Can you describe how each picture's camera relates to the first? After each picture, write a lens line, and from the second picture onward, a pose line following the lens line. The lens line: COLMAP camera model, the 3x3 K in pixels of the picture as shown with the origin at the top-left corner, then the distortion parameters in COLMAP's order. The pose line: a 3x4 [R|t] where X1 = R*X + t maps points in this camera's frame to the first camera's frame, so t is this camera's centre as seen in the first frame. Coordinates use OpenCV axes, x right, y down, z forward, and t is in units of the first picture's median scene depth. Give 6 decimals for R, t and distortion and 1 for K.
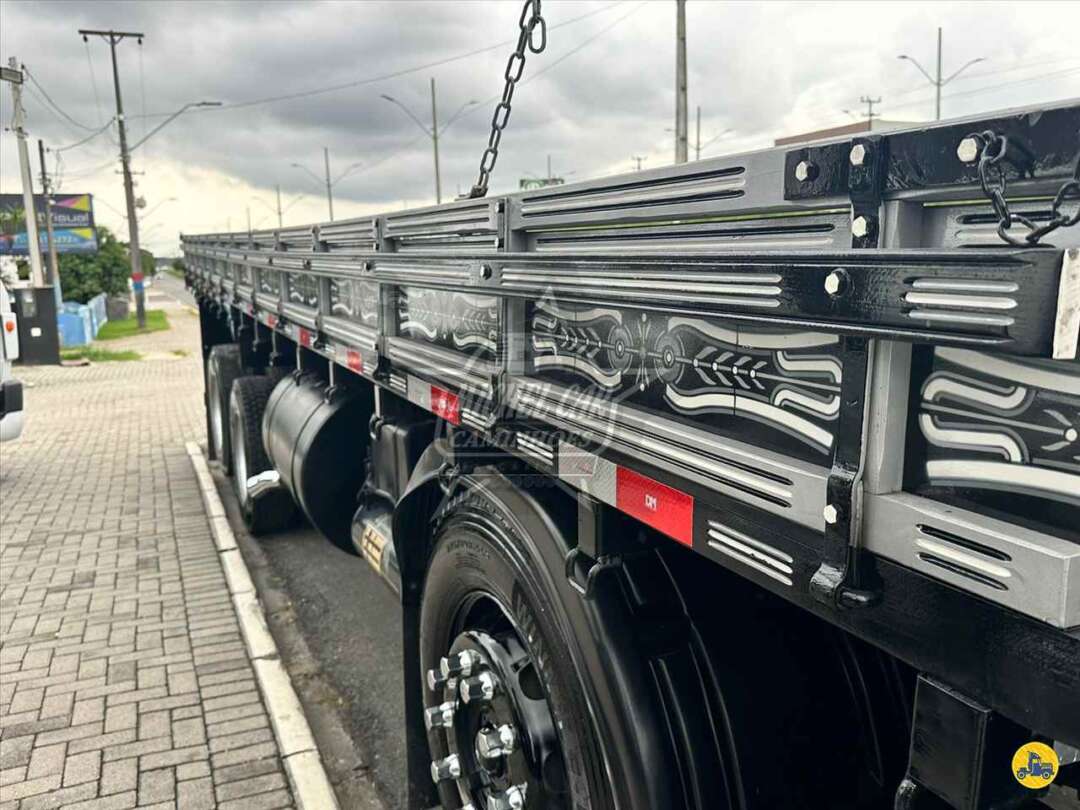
lens RADIAL K [[953.1, 0, 544.8], [0, 953.1, 411.8], [0, 0, 1]] dist [-0.009005, -0.010704]
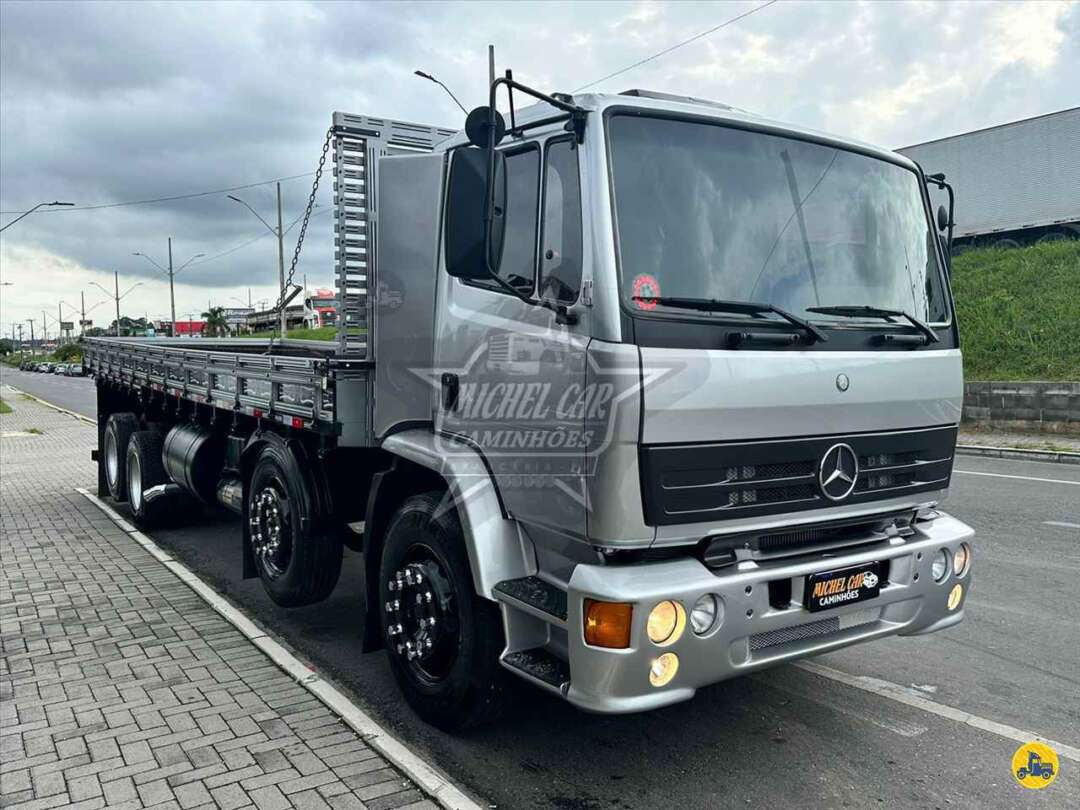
lens RADIAL K [[957.1, 0, 538.2], [0, 957.1, 403.3], [0, 0, 1]] dist [0.020508, -0.028889]
pose [[0.988680, 0.009962, 0.149710, 0.125823], [0.005505, 0.994713, -0.102547, 0.106102], [-0.149940, 0.102211, 0.983398, -0.849396]]
